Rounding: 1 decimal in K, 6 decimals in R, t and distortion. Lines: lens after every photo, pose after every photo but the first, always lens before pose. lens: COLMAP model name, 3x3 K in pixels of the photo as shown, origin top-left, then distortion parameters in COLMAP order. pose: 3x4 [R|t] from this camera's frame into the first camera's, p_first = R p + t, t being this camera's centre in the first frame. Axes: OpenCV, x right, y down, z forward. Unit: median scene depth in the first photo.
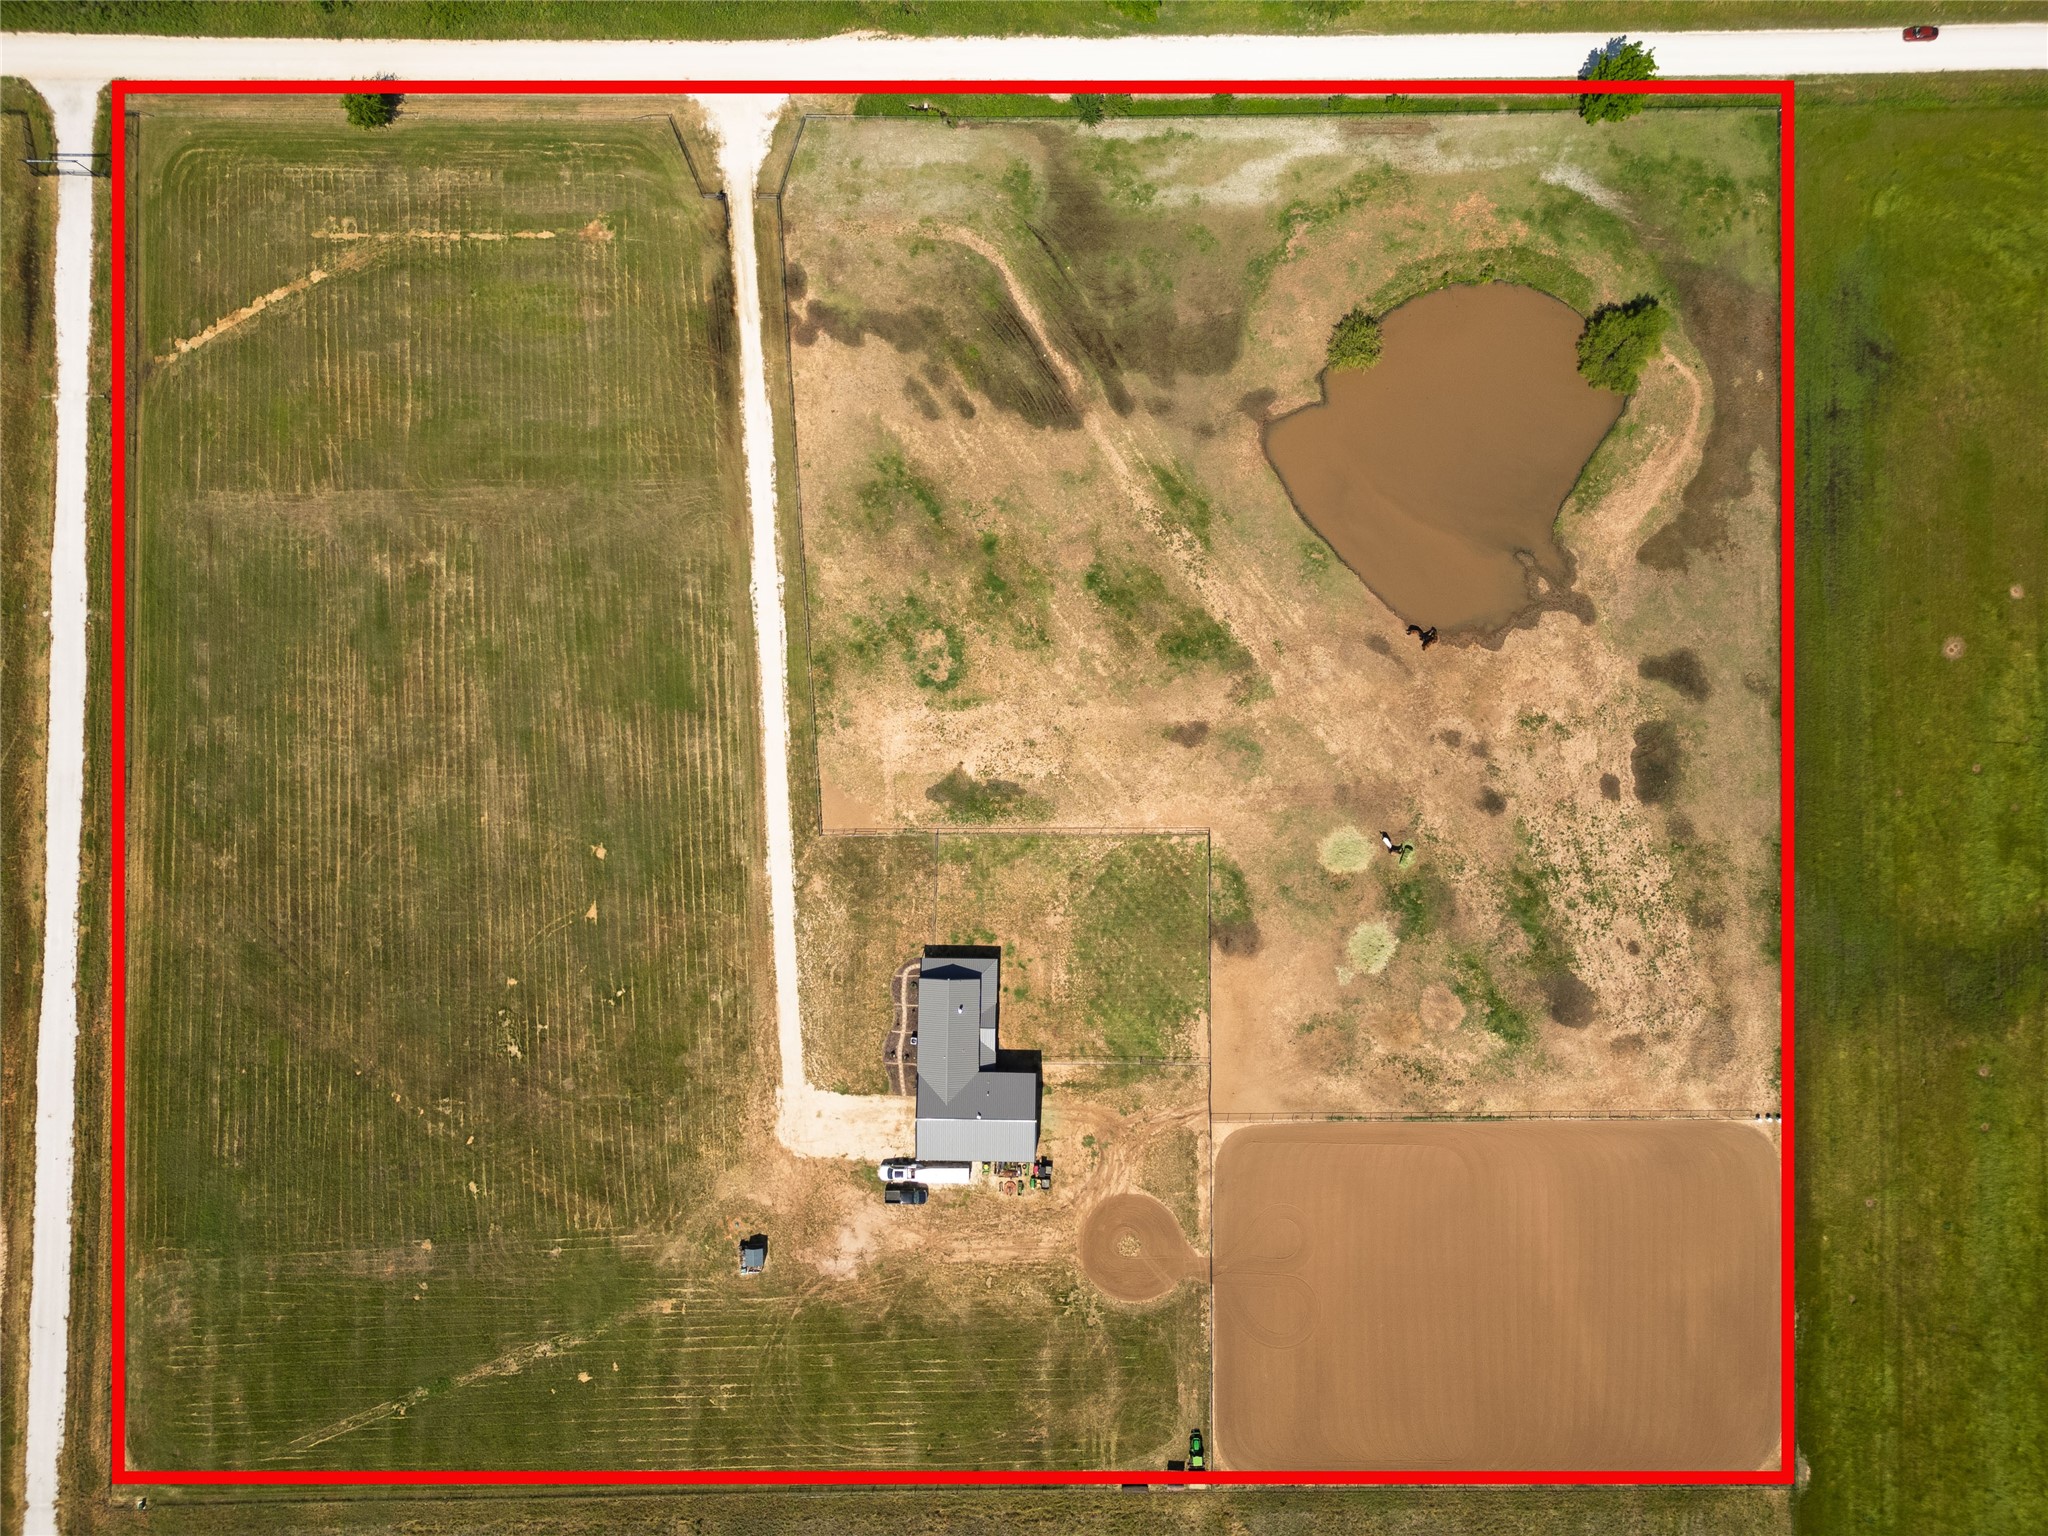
lens RADIAL K [[1431.8, 0, 1024.0], [0, 1431.8, 768.0], [0, 0, 1]] dist [0.080790, -0.085090]
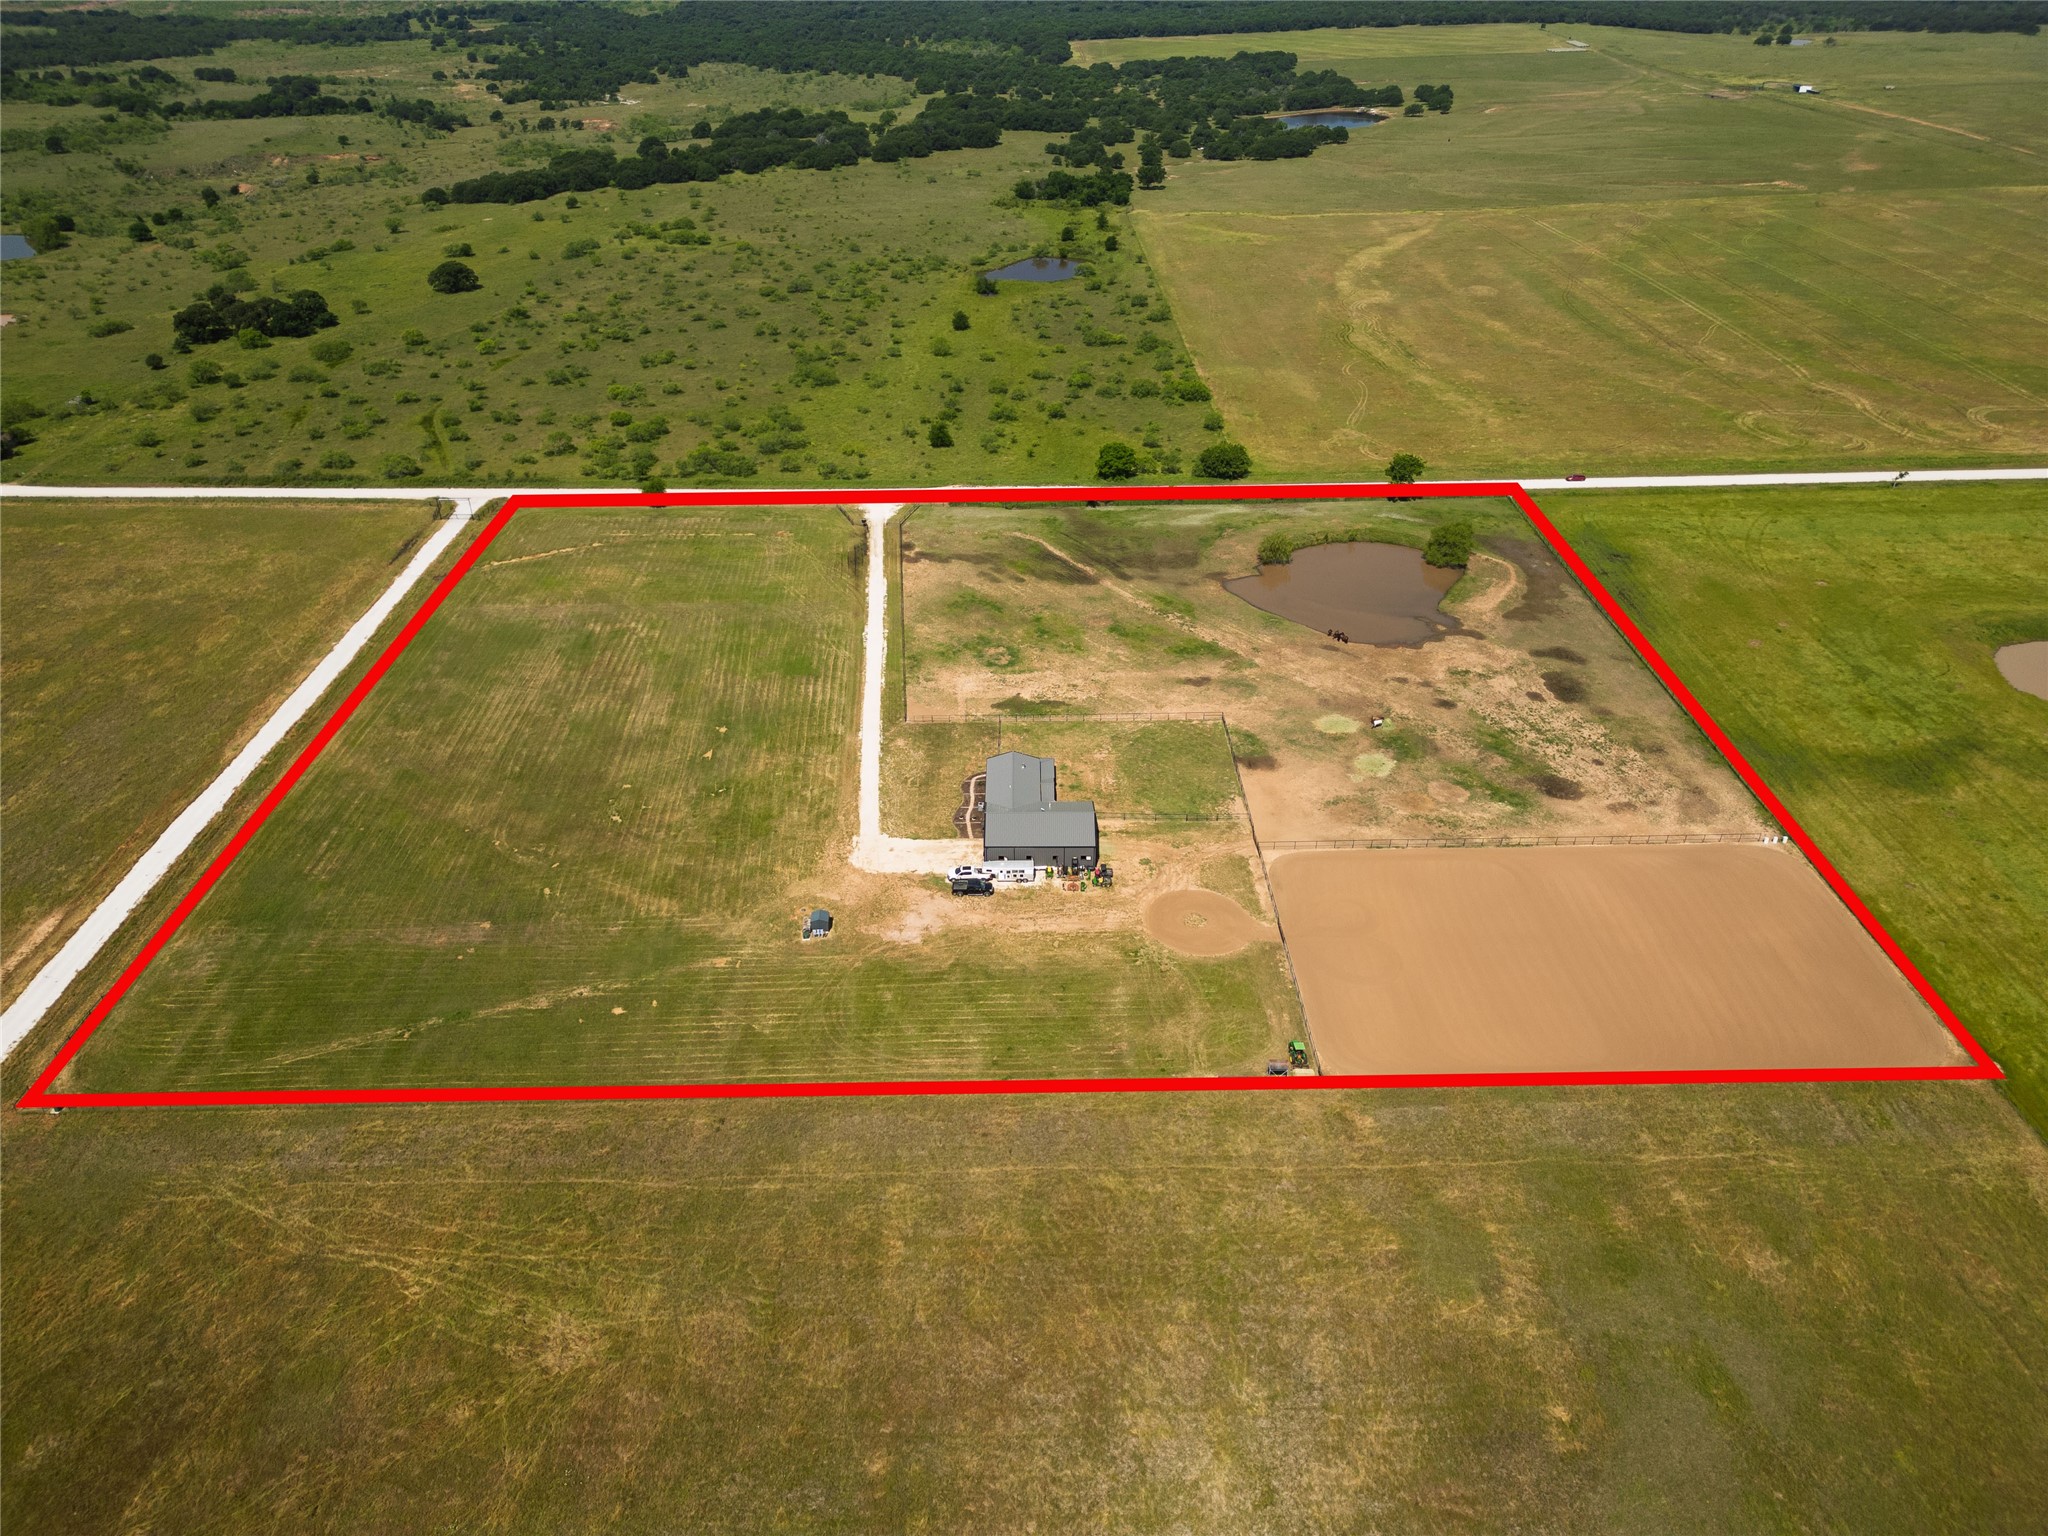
lens RADIAL K [[1431.2, 0, 1024.0], [0, 1431.2, 768.0], [0, 0, 1]] dist [0.125707, -0.205025]
pose [[0.999833, -0.000630, 0.018283, -0.063157], [0.015716, 0.541100, -0.840811, 1.097806], [-0.009363, 0.840958, 0.541019, 0.372496]]
